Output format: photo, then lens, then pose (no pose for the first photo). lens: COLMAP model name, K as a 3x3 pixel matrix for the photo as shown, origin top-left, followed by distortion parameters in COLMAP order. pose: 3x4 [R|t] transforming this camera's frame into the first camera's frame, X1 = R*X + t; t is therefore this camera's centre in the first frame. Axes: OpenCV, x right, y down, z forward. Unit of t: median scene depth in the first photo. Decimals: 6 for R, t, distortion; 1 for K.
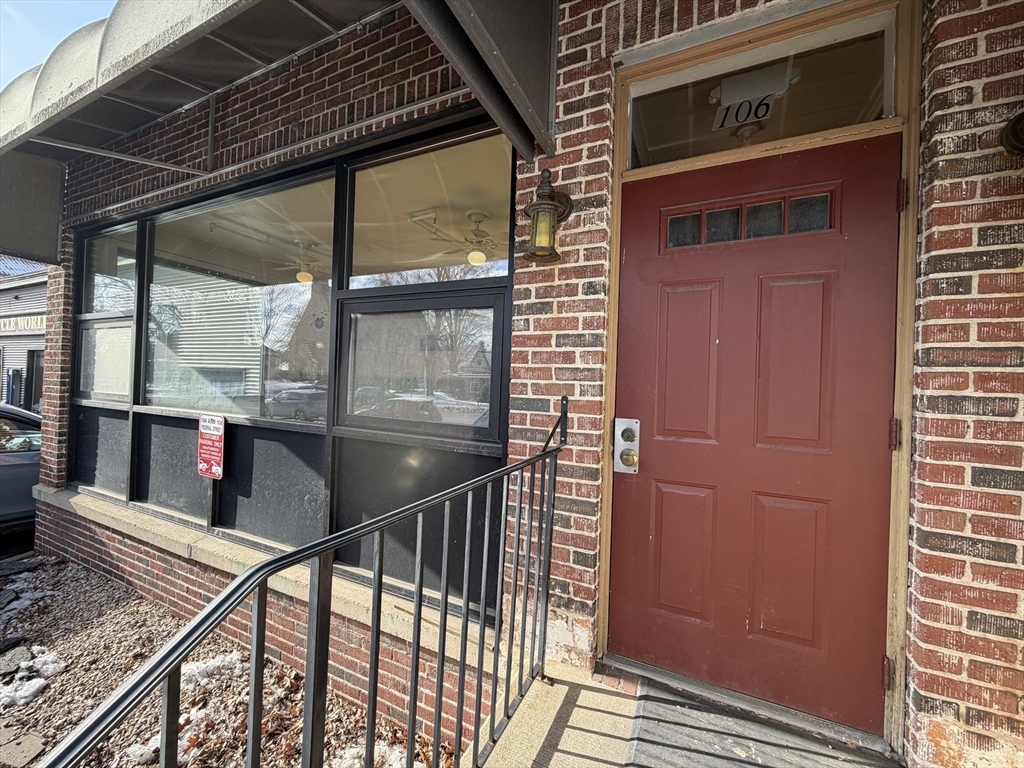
lens RADIAL K [[406.6, 0, 508.6], [0, 406.6, 383.0], [0, 0, 1]] dist [0.000284, 0.000043]
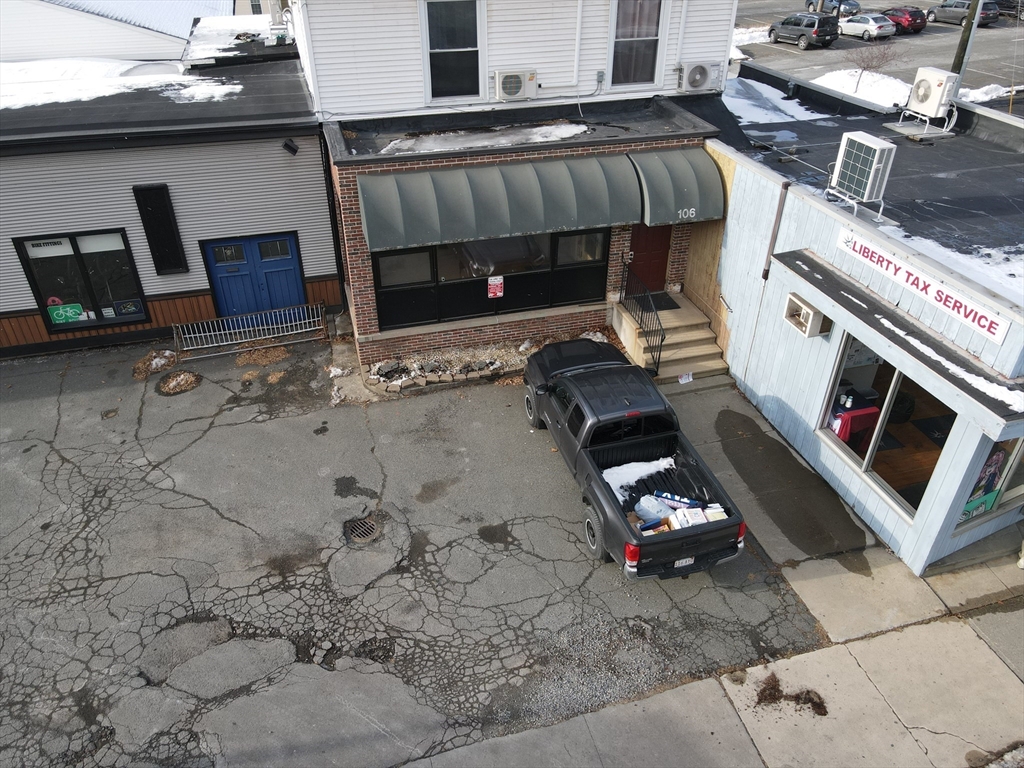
lens RADIAL K [[749.7, 0, 512.9], [0, 749.7, 381.3], [0, 0, 1]] dist [0.008592, 0.009852]
pose [[0.745022, -0.399844, 0.533917, -6.049653], [0.018946, 0.812789, 0.582249, -3.826353], [-0.666771, -0.423673, 0.613121, -4.127325]]
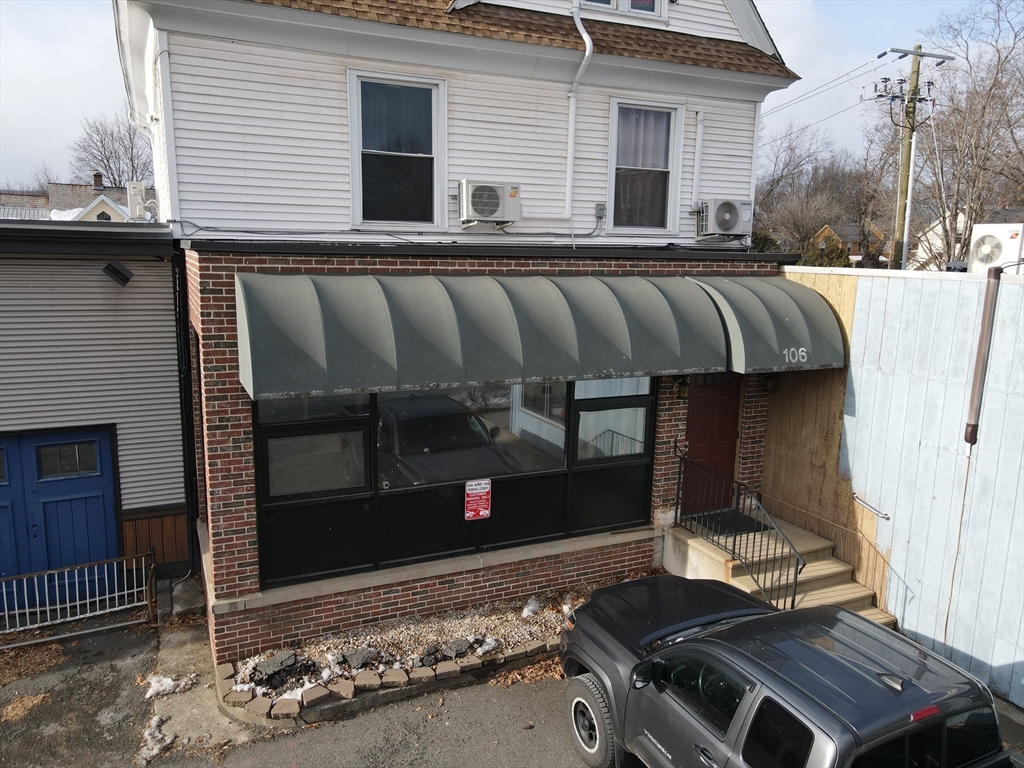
lens RADIAL K [[749.7, 0, 508.9], [0, 749.7, 383.8], [0, 0, 1]] dist [0.008592, 0.009852]
pose [[0.628272, -0.163637, 0.760590, -4.630918], [-0.000981, 0.977463, 0.211106, -1.481185], [-0.777993, -0.133378, 0.613952, -1.329532]]
